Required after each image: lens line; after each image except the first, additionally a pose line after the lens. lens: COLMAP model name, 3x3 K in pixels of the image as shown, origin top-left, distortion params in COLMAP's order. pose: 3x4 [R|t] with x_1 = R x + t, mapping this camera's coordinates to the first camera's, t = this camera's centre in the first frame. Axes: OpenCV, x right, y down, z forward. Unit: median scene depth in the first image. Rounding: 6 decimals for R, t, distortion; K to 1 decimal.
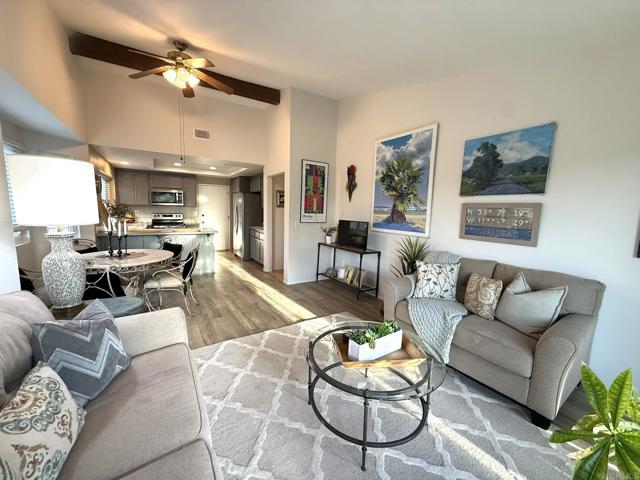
lens RADIAL K [[254.4, 0, 318.7], [0, 254.4, 240.9], [0, 0, 1]] dist [0.001421, 0.000197]
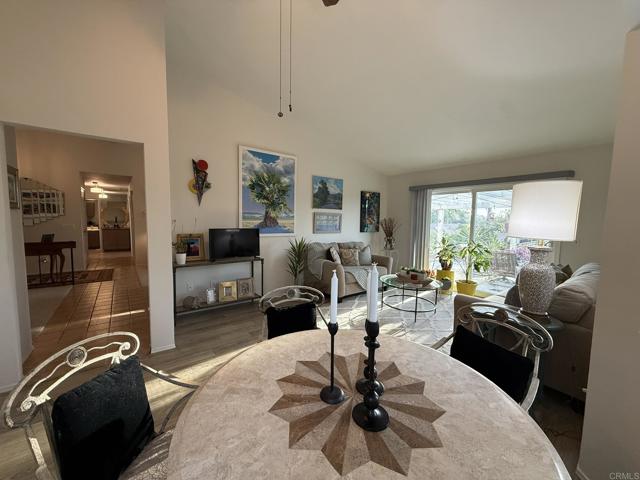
lens RADIAL K [[254.4, 0, 318.7], [0, 254.4, 240.9], [0, 0, 1]] dist [0.001421, 0.000197]
pose [[-0.087713, -0.104891, 0.990608, -0.867974], [0.106579, 0.987745, 0.114024, -0.118020], [-0.990428, 0.115579, -0.075459, 0.873640]]
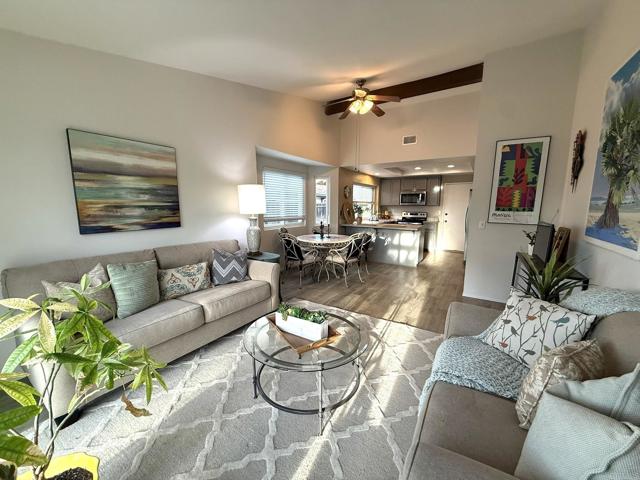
lens RADIAL K [[254.4, 0, 318.7], [0, 254.4, 240.9], [0, 0, 1]] dist [0.001421, 0.000197]
pose [[0.424314, 0.104532, -0.899461, 0.525718], [-0.106945, 0.992148, 0.064854, -0.015062], [0.899178, 0.068675, 0.432161, 0.245171]]
